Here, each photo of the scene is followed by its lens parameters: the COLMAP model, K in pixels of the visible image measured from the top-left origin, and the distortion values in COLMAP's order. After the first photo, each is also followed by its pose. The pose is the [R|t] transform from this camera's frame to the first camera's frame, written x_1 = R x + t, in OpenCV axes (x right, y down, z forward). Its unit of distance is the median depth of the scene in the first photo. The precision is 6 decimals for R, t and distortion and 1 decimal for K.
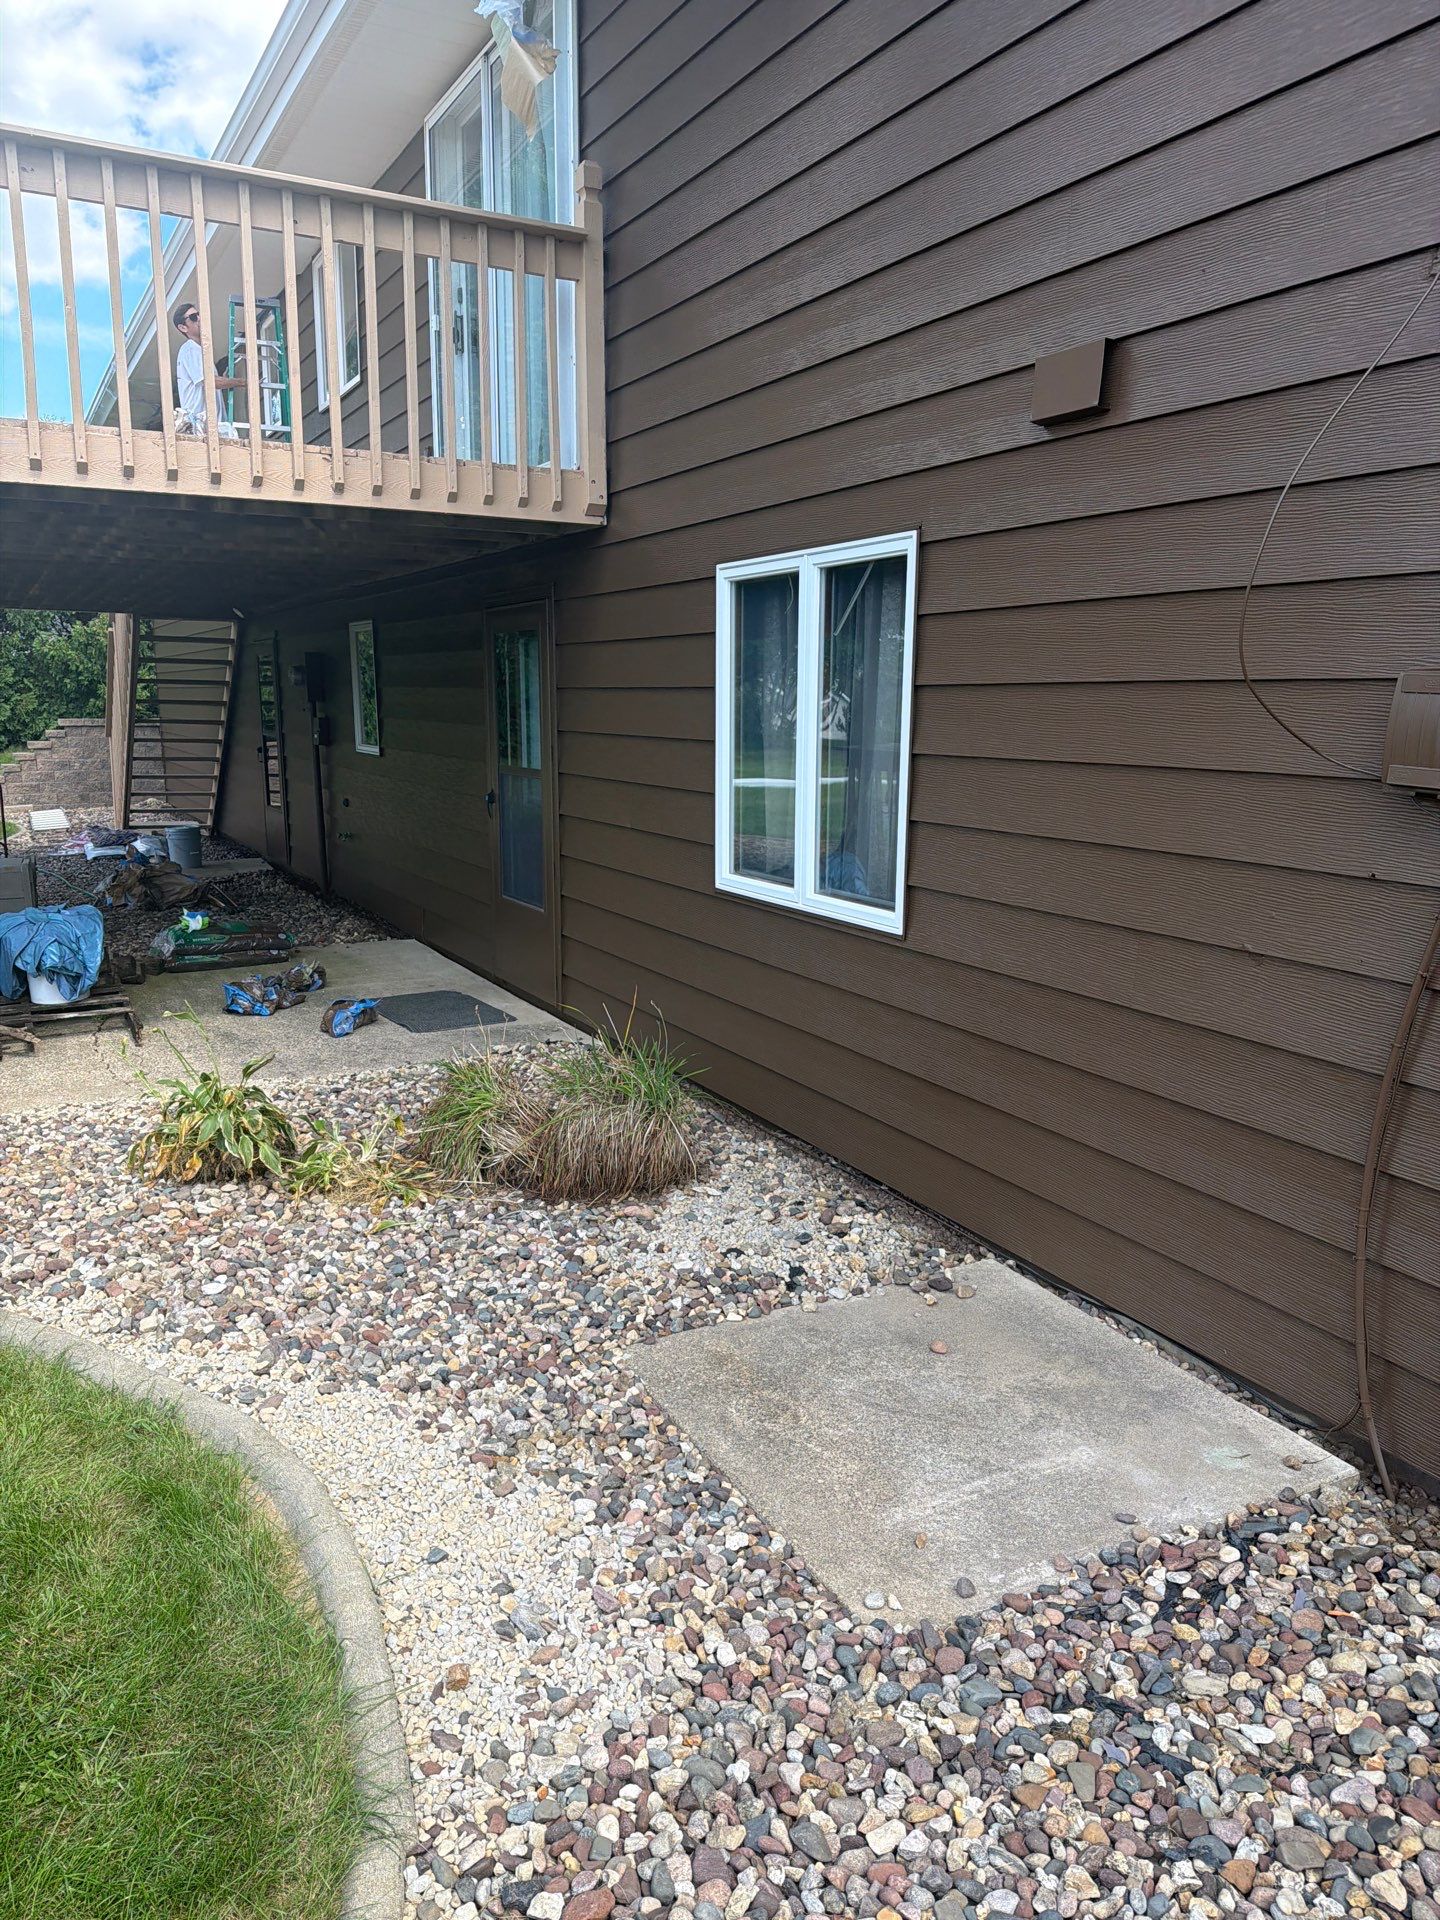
lens RADIAL K [[1385.8, 0, 720.0], [0, 1385.8, 960.0], [0, 0, 1]] dist [0.001292, -0.000416]
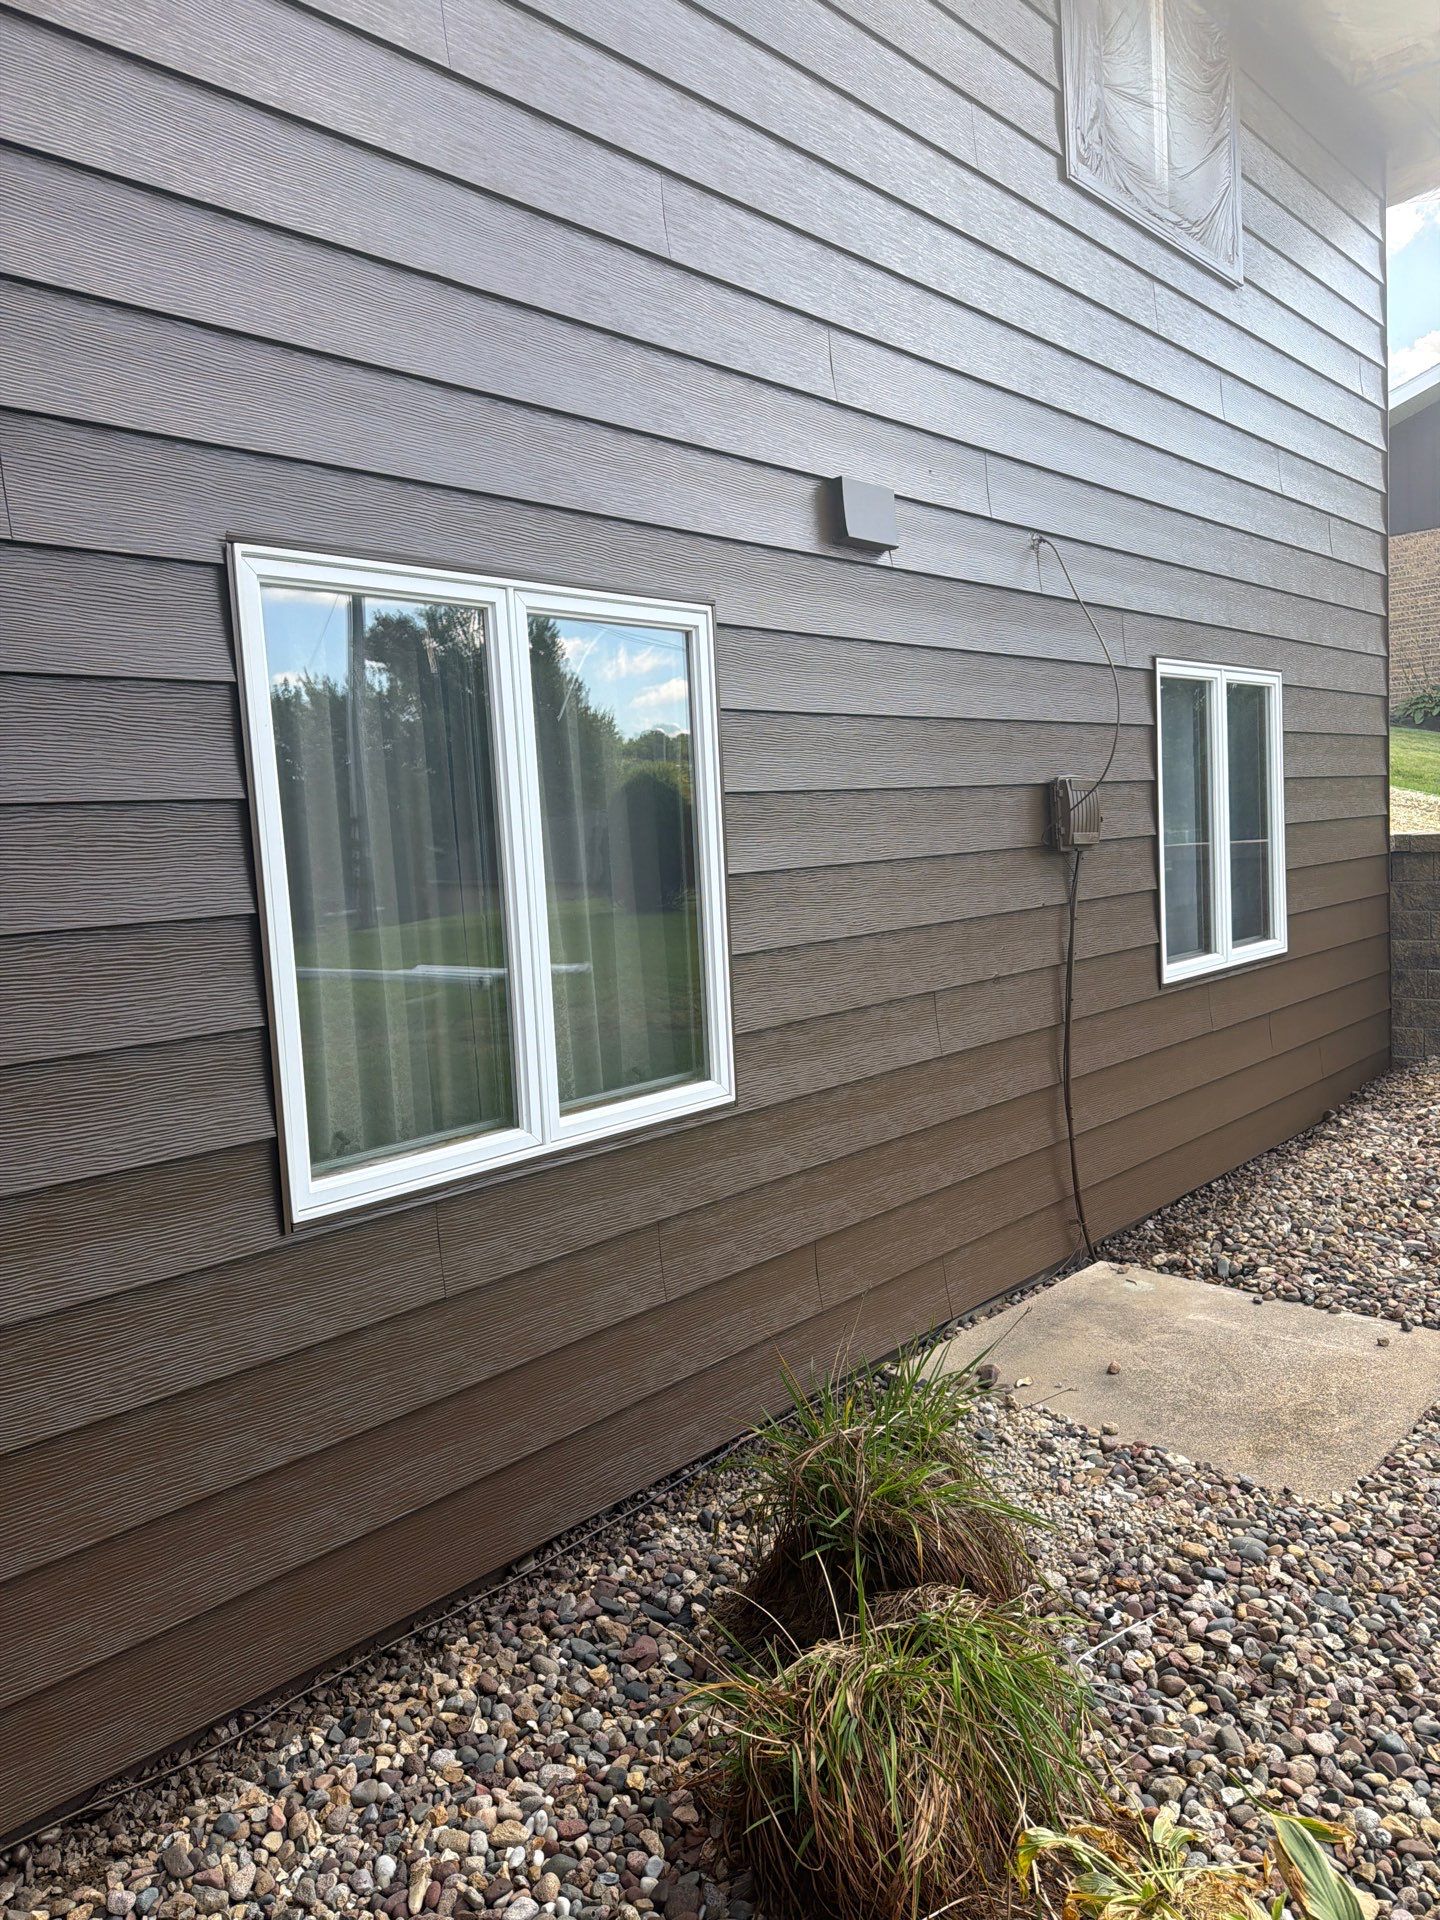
lens RADIAL K [[1385.8, 0, 720.0], [0, 1385.8, 960.0], [0, 0, 1]] dist [0.001292, -0.000416]
pose [[-0.336564, -0.096150, 0.936739, -0.755106], [0.210596, 0.961891, 0.174398, -0.297890], [-0.917809, 0.255970, -0.303489, 1.570418]]
